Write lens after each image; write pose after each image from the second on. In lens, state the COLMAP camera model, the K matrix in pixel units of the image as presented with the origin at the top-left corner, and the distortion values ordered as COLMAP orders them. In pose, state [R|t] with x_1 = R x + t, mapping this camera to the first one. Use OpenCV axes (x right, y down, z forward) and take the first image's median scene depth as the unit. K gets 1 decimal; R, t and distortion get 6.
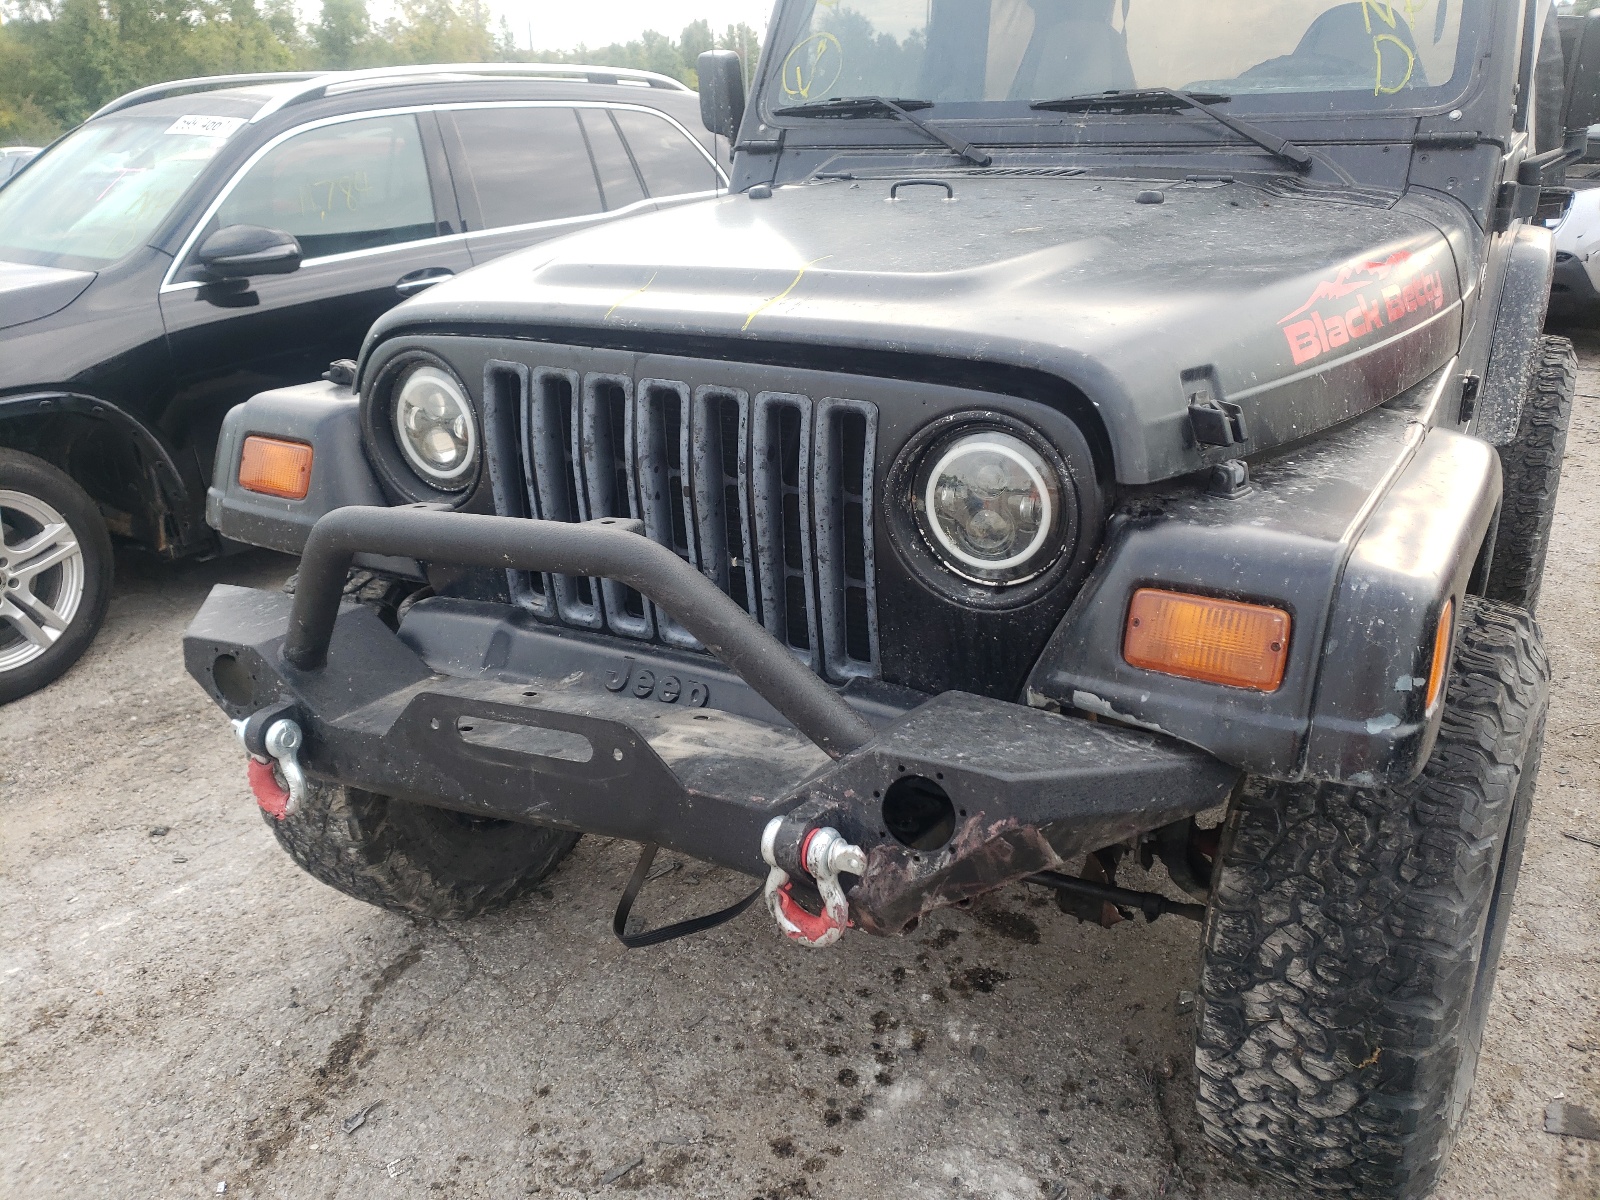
lens RADIAL K [[1215.3, 0, 807.4], [0, 1215.3, 598.9], [0, 0, 1]] dist [0.047690, -0.021021]
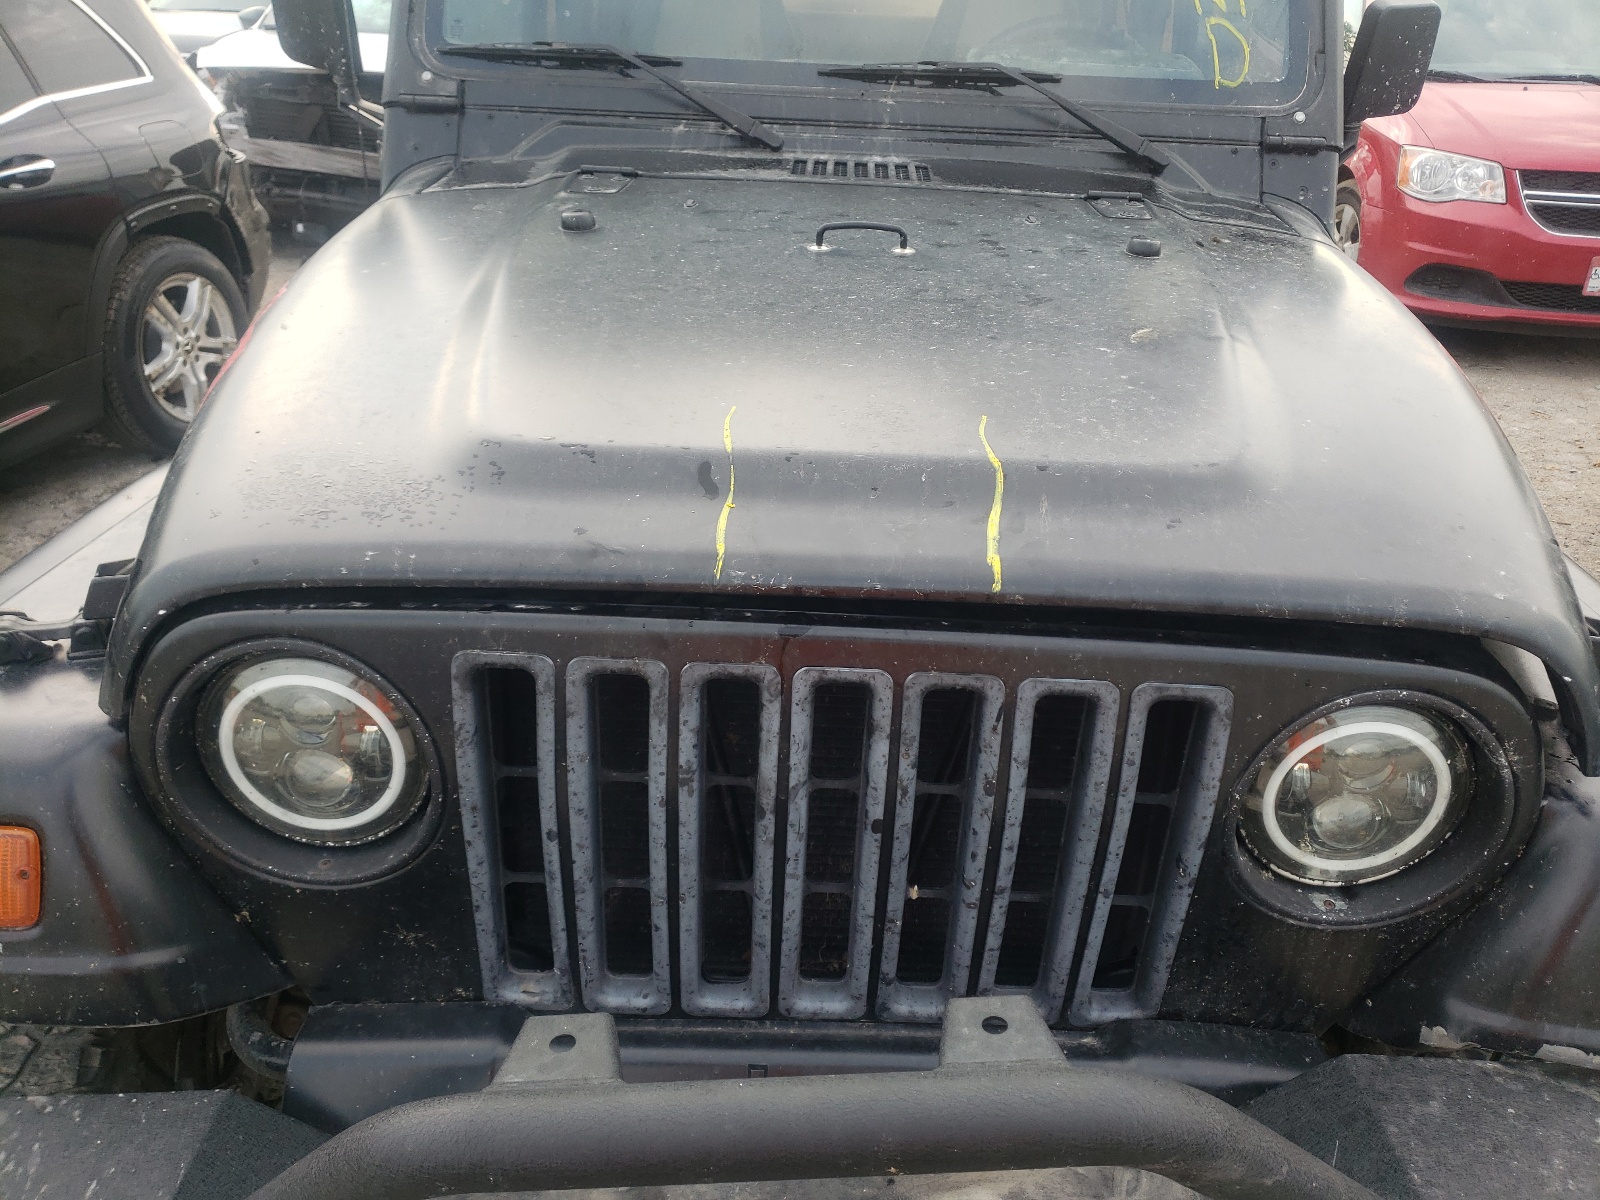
lens RADIAL K [[1215.3, 0, 805.0], [0, 1215.3, 591.6], [0, 0, 1]] dist [0.047690, -0.021021]
pose [[0.877165, -0.170435, 0.448925, -0.298337], [0.122064, 0.983323, 0.134816, -0.225067], [-0.464416, -0.063458, 0.883341, 0.355416]]
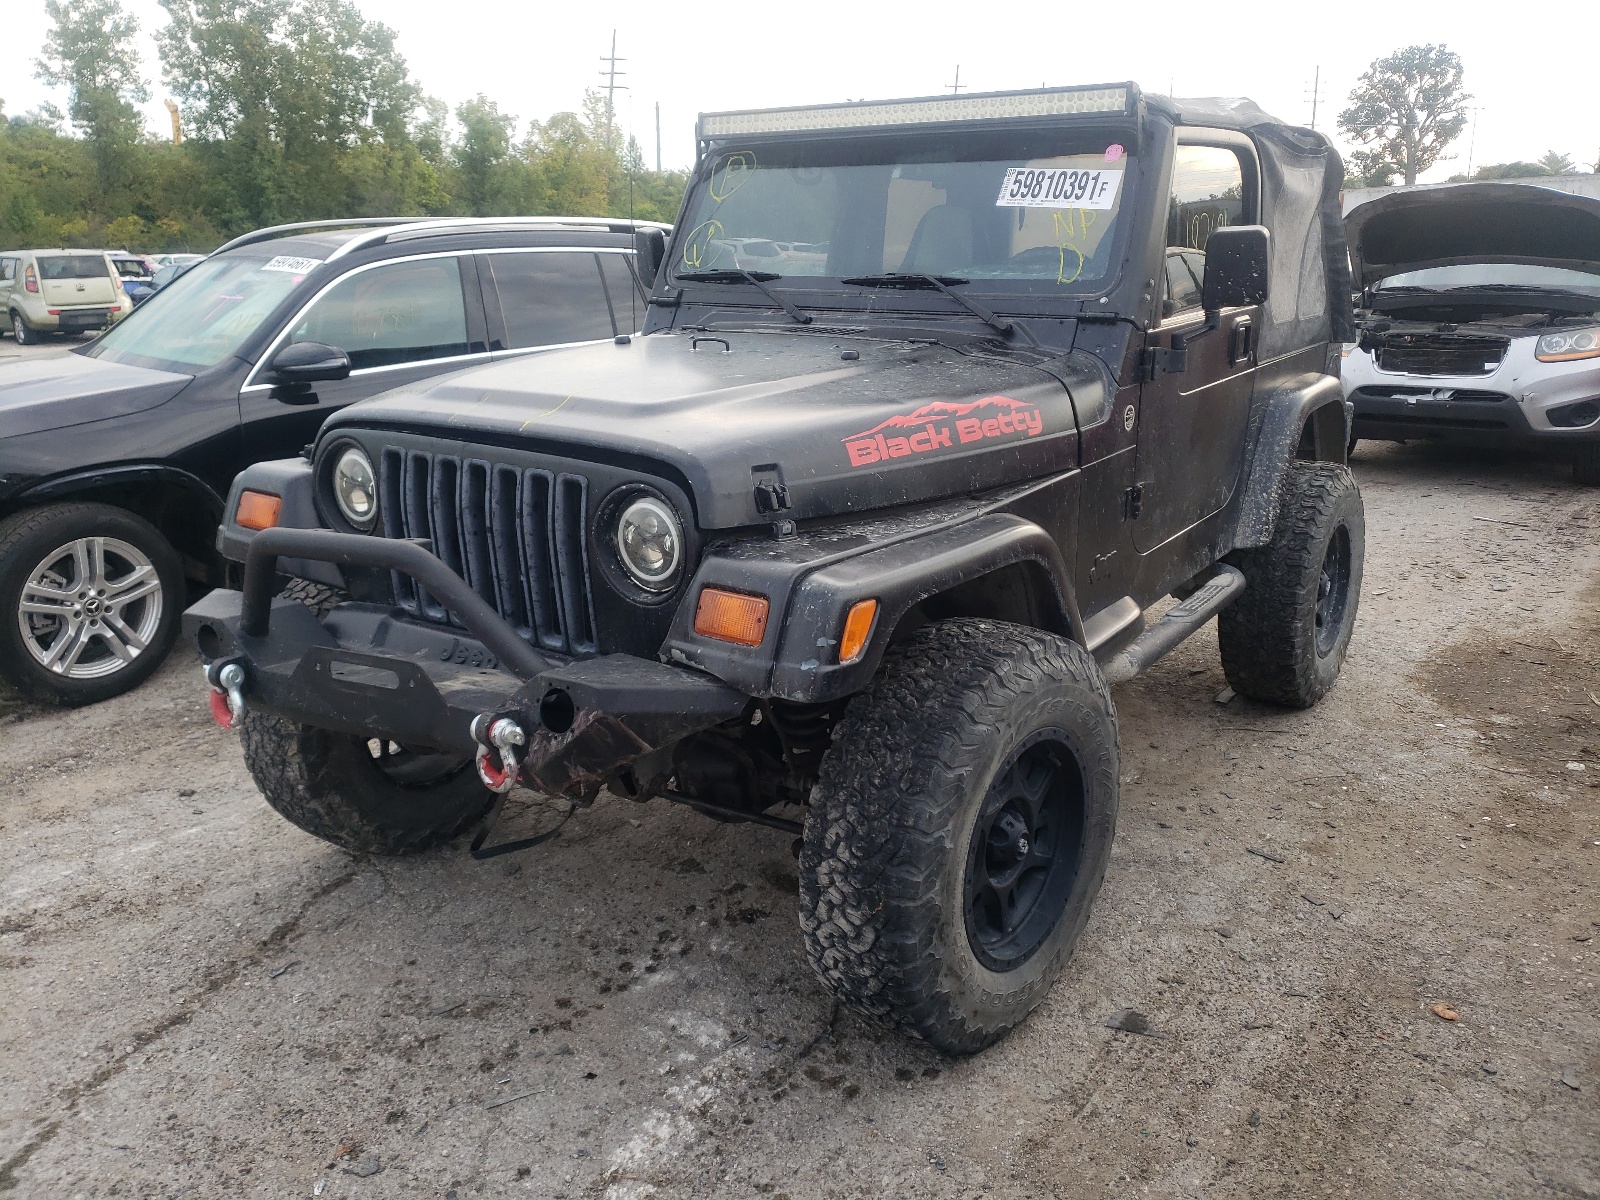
lens RADIAL K [[1215.3, 0, 793.6], [0, 1215.3, 589.4], [0, 0, 1]] dist [0.047690, -0.021021]
pose [[0.995380, 0.043459, -0.085619, 0.327890], [-0.051263, 0.994516, -0.091161, 0.085303], [0.081188, 0.095129, 0.992149, -0.402650]]
